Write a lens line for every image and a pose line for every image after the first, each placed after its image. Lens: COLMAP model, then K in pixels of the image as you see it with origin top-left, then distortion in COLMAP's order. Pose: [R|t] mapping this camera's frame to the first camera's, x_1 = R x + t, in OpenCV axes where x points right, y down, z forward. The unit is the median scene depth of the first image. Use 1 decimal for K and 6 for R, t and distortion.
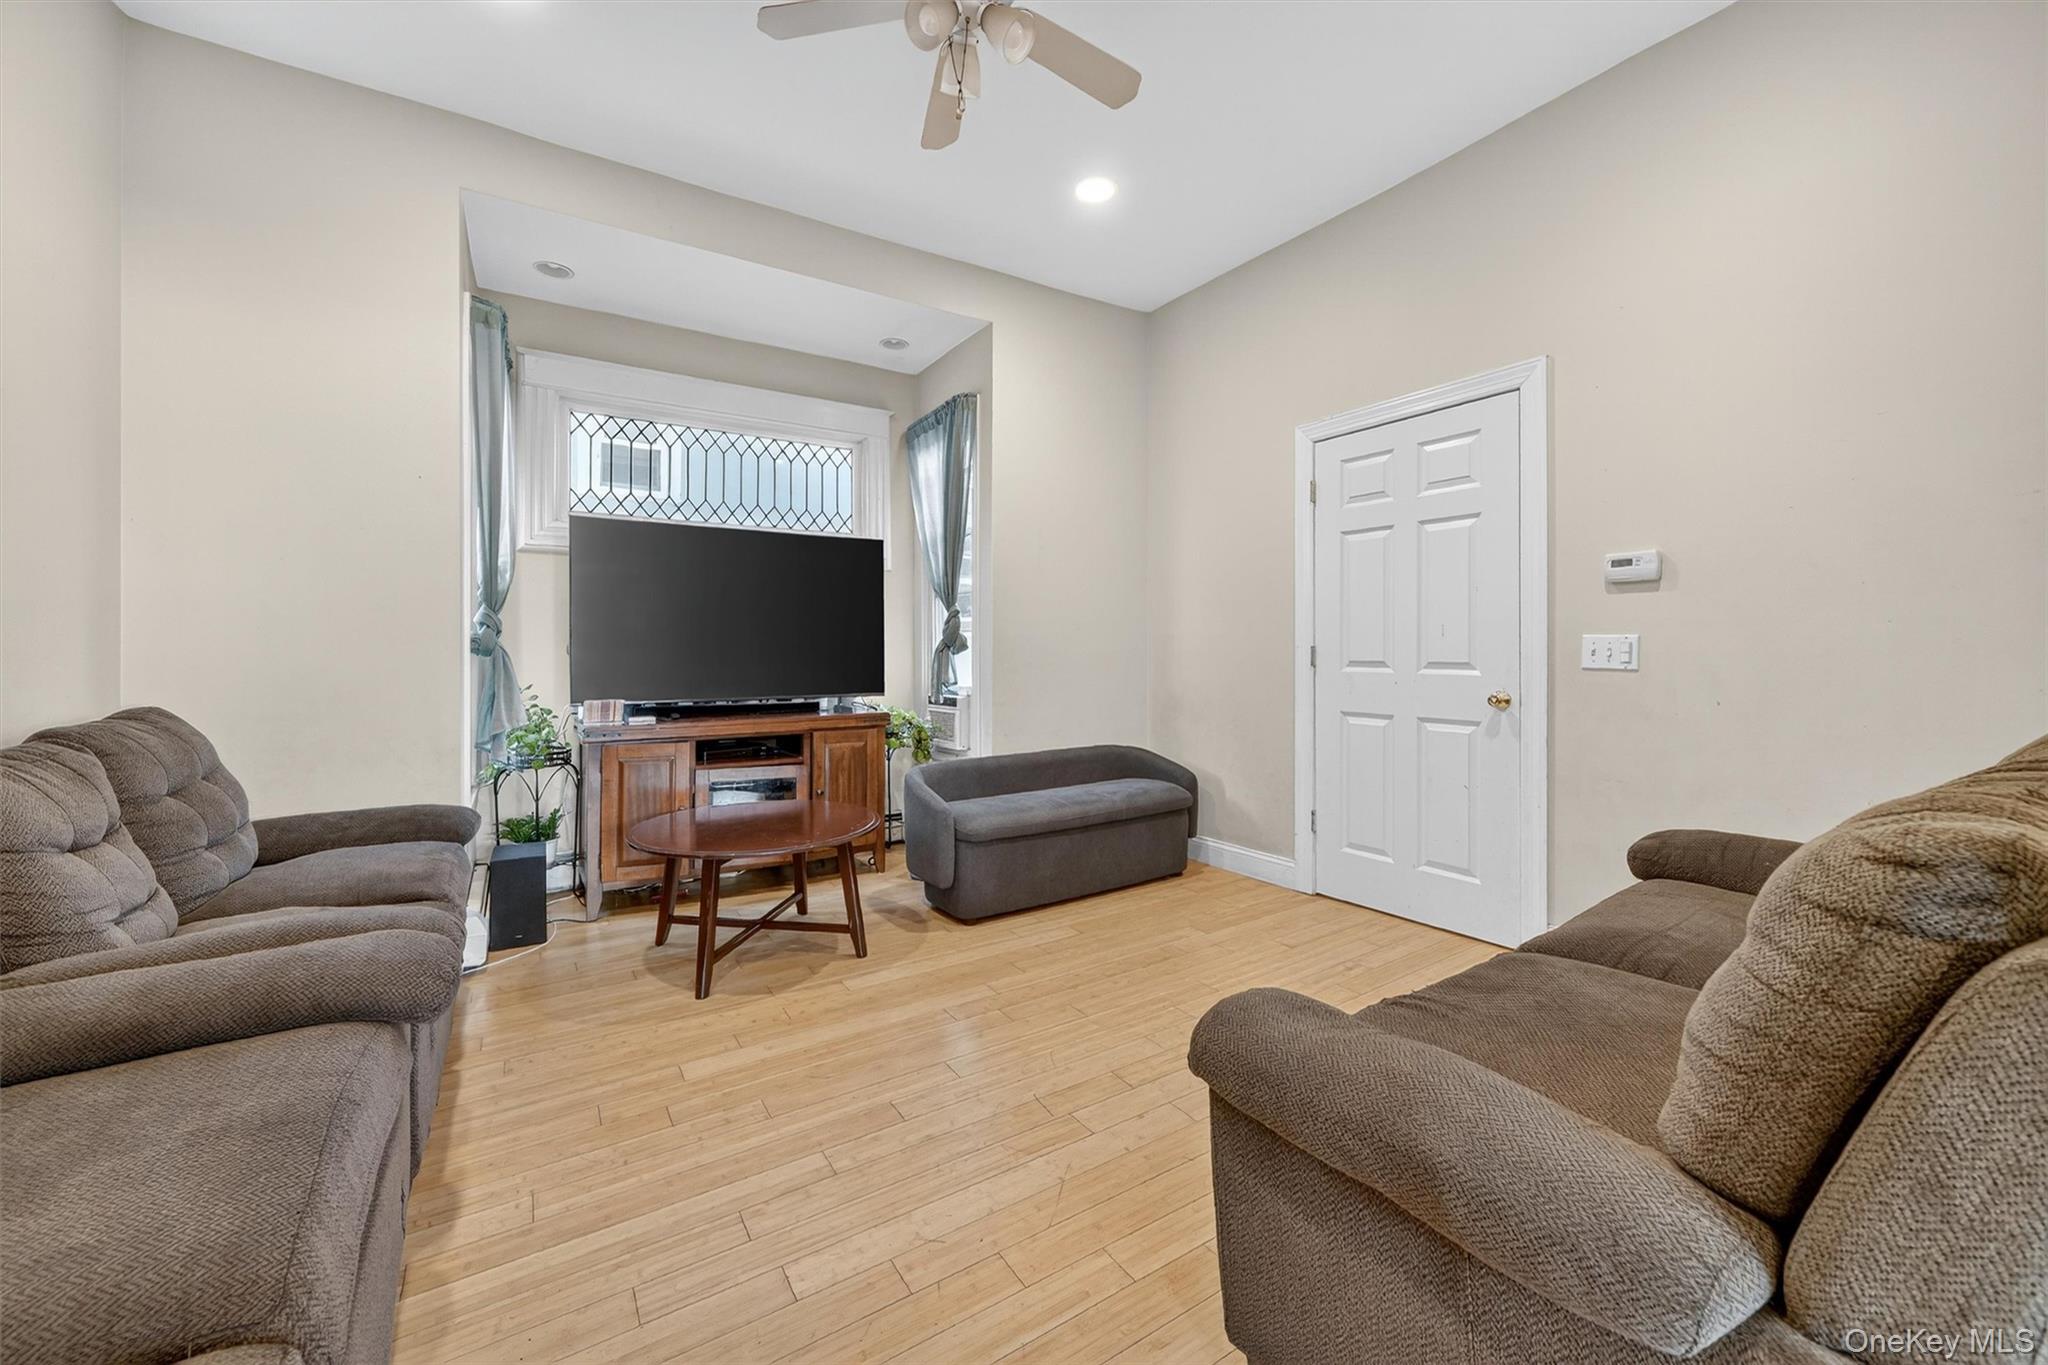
lens RADIAL K [[773.6, 0, 1021.8], [0, 773.6, 664.8], [0, 0, 1]] dist [-0.005193, 0.000738]
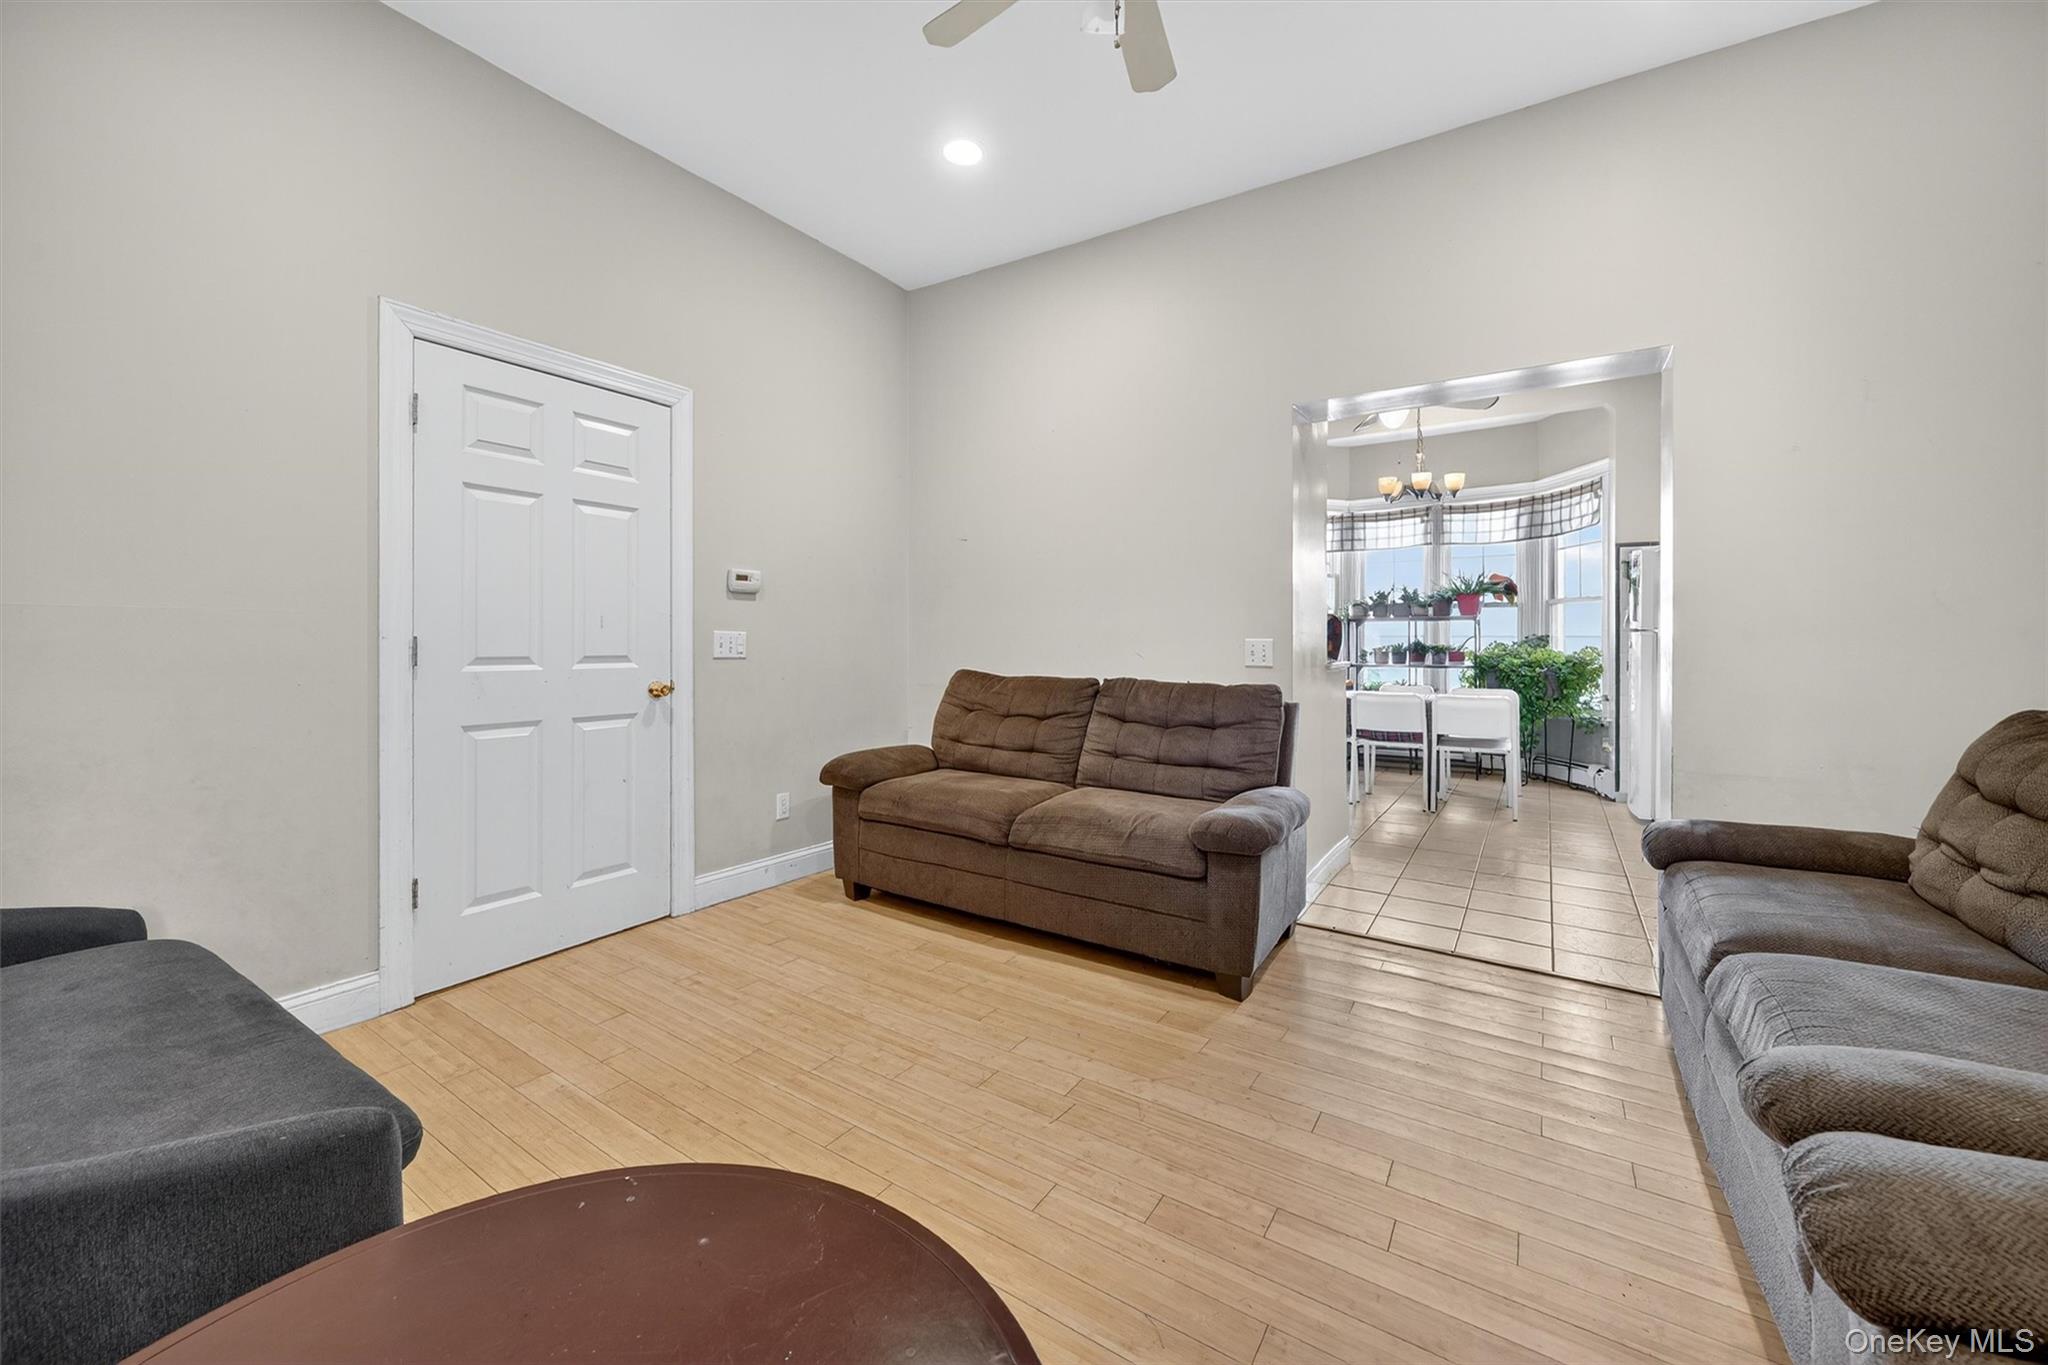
lens RADIAL K [[773.6, 0, 1032.8], [0, 773.6, 643.0], [0, 0, 1]] dist [-0.005193, 0.000738]
pose [[-0.392833, -0.001278, 0.919609, -0.558819], [0.011935, 0.999908, 0.006488, -0.019466], [-0.919533, 0.013524, -0.392781, 0.926889]]
